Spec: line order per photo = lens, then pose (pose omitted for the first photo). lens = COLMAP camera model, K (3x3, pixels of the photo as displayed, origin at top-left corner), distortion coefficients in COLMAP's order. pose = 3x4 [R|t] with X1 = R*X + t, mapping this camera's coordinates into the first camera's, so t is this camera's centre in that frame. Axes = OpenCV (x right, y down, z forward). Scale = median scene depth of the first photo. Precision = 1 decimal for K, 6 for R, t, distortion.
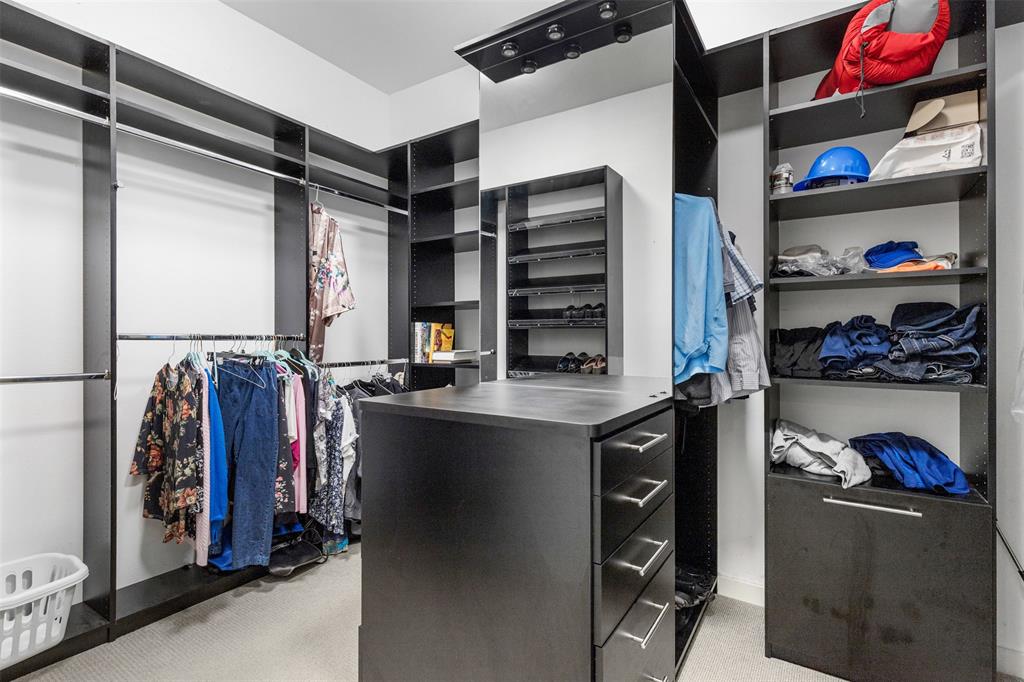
lens RADIAL K [[486.2, 0, 512.0], [0, 486.2, 341.0], [0, 0, 1]] dist [-0.002024, -0.000738]
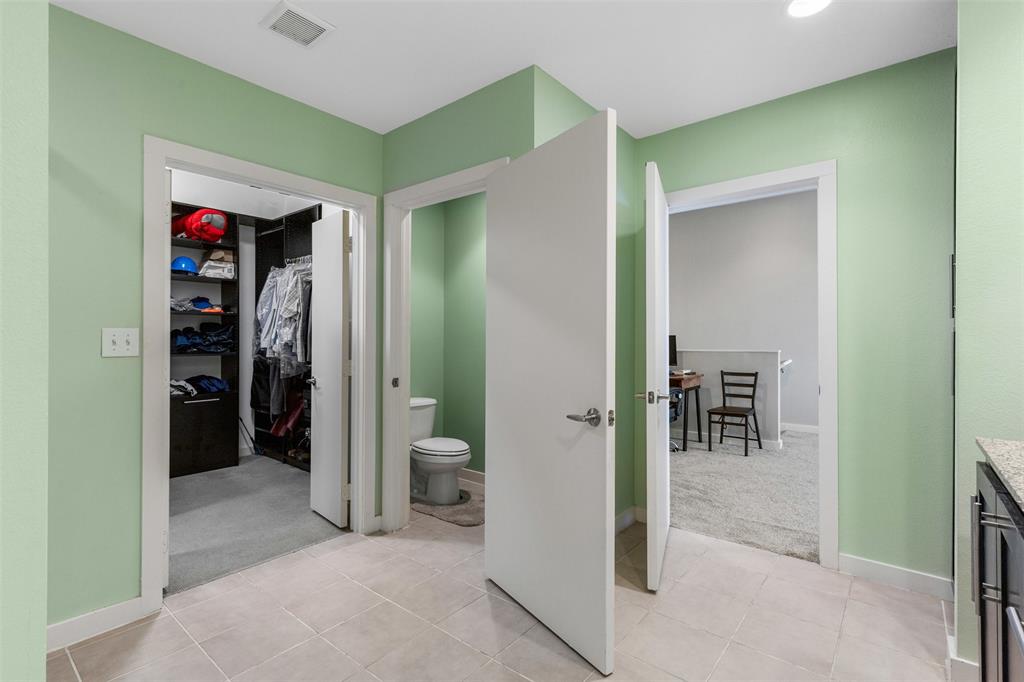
lens RADIAL K [[475.0, 0, 514.6], [0, 475.0, 332.3], [0, 0, 1]] dist [-0.000473, -0.000387]
pose [[0.113326, 0.014038, 0.993459, -1.509306], [0.002888, 0.999891, -0.014458, 0.011930], [-0.993554, 0.004508, 0.113273, -0.901497]]
